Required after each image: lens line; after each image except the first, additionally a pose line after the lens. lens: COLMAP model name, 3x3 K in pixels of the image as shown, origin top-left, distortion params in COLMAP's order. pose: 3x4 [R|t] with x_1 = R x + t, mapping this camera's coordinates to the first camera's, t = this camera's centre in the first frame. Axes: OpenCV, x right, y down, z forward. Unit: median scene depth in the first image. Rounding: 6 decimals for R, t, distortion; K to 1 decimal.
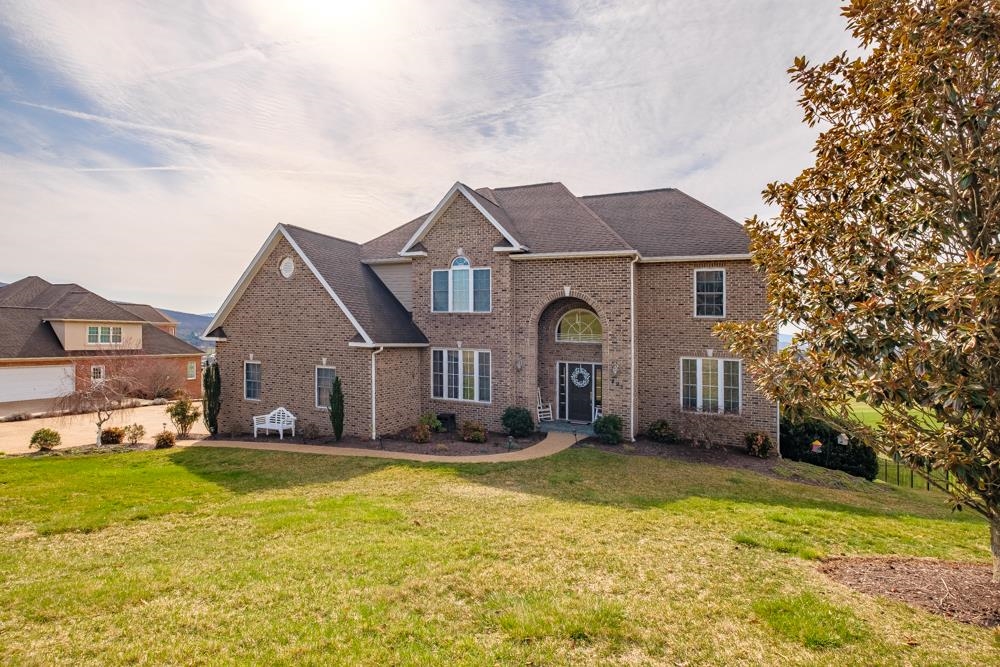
lens RADIAL K [[497.4, 0, 500.0], [0, 497.4, 333.5], [0, 0, 1]] dist [-0.000723, -0.000733]
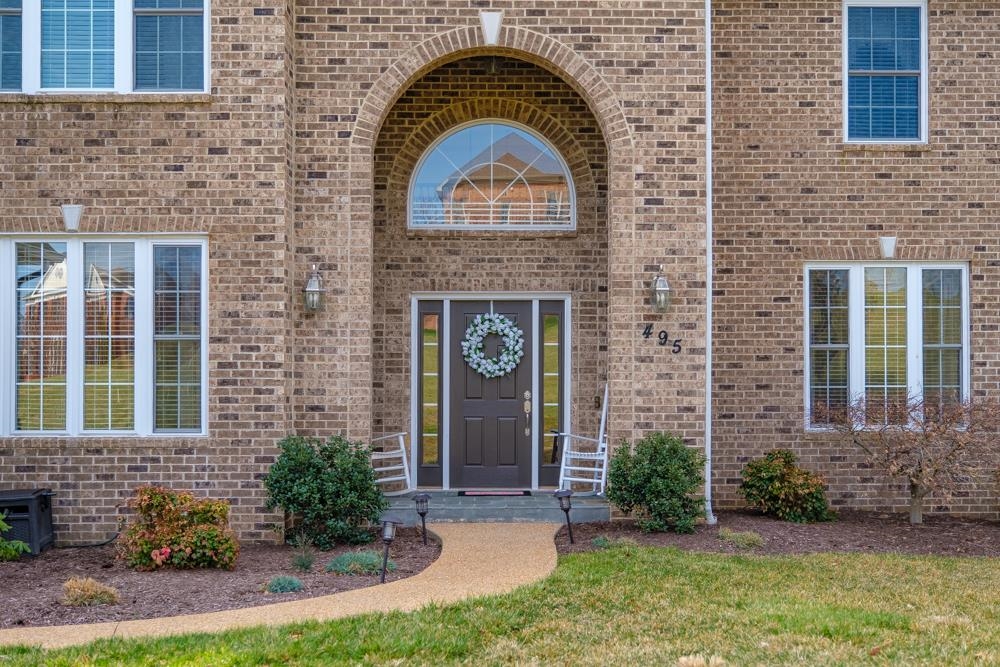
lens RADIAL K [[1160.4, 0, 499.4], [0, 1160.4, 365.4], [0, 0, 1]] dist [-0.020961, -0.011438]
pose [[0.898017, -0.008541, 0.439879, -0.153543], [0.020476, 0.999540, -0.022394, 0.121913], [-0.439485, 0.029117, 0.897778, 0.376555]]
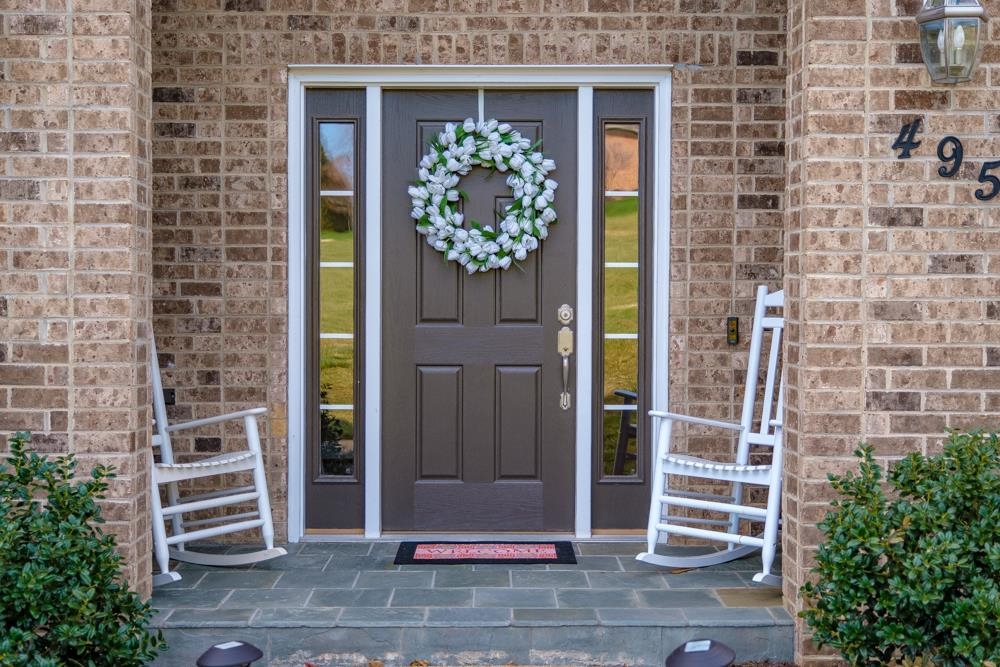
lens RADIAL K [[1321.4, 0, 500.0], [0, 1321.4, 333.5], [0, 0, 1]] dist [0.106642, 0.012473]
pose [[0.904477, -0.028192, 0.425589, 0.021025], [0.019591, 0.999506, 0.024574, 0.120838], [-0.426071, -0.013889, 0.904583, 0.720529]]
